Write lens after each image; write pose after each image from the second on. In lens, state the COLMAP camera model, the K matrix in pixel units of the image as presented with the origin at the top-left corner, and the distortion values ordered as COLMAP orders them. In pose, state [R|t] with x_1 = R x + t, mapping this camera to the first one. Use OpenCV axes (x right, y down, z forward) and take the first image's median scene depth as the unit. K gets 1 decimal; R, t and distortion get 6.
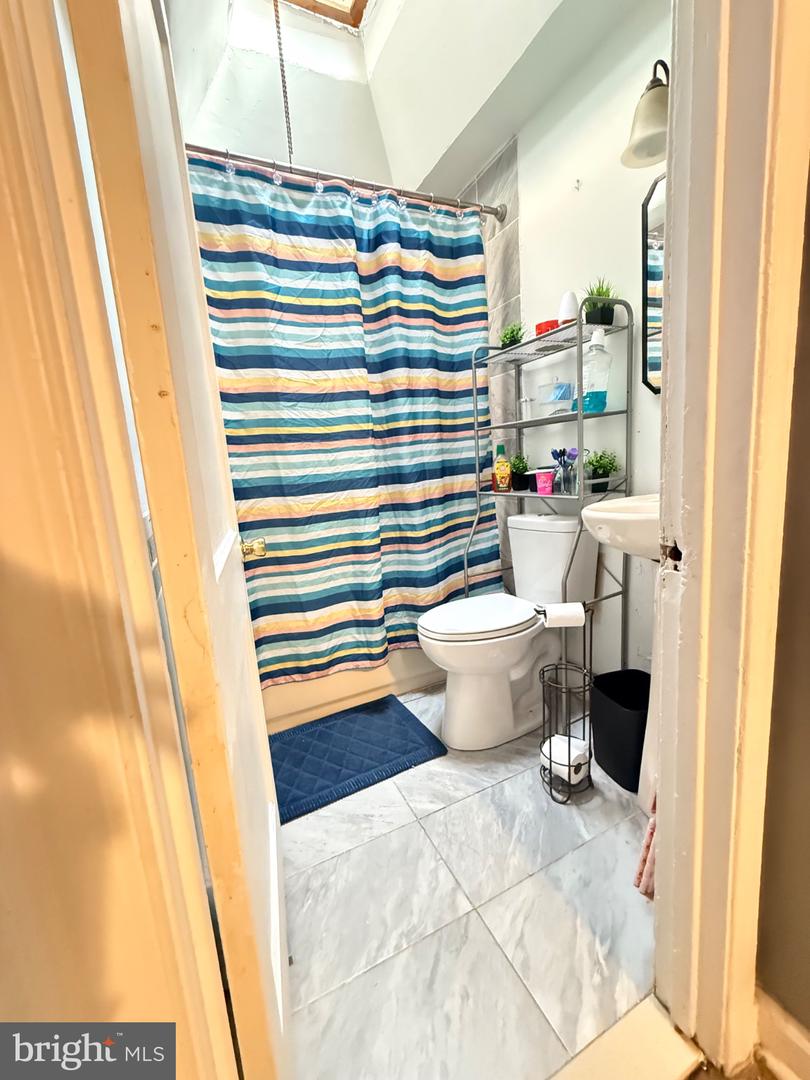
lens RADIAL K [[433.2, 0, 403.2], [0, 433.2, 538.4], [0, 0, 1]] dist [0.000090, -0.000326]
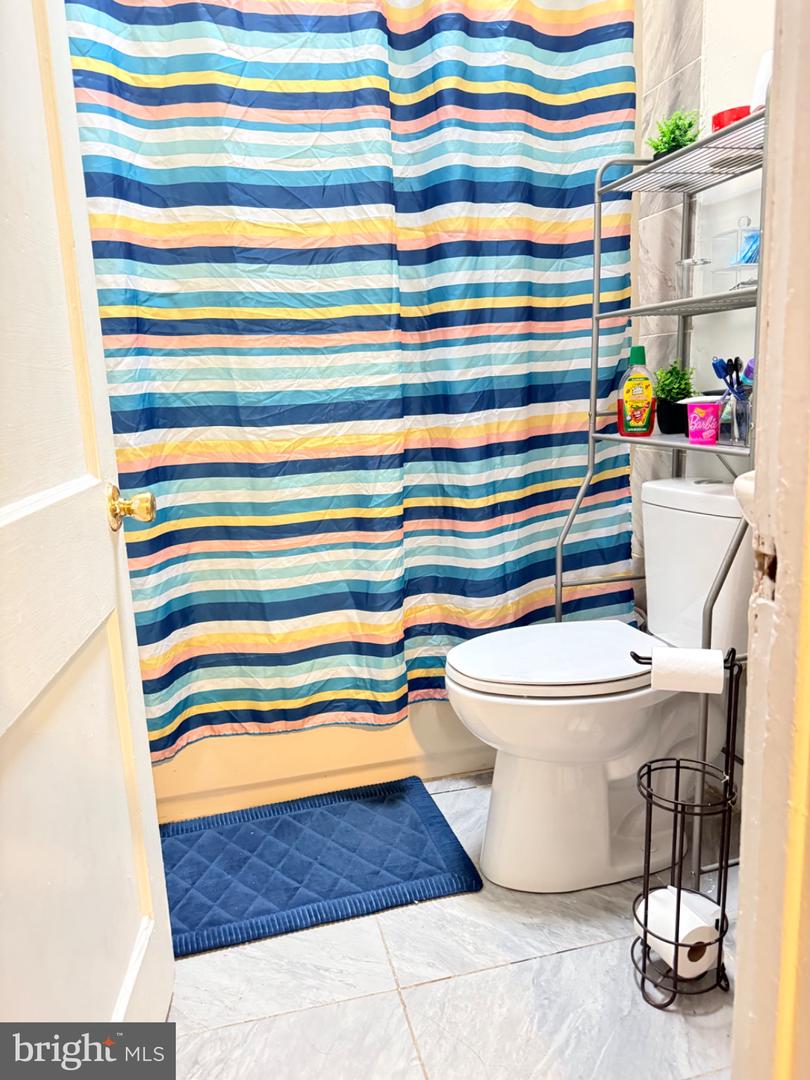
lens RADIAL K [[769.5, 0, 400.4], [0, 769.5, 539.1], [0, 0, 1]] dist [0.073829, -0.098501]
pose [[0.980173, 0.073051, -0.184186, 0.144880], [-0.064980, 0.996659, 0.049490, -0.007757], [0.187186, -0.036541, 0.981645, -0.010117]]
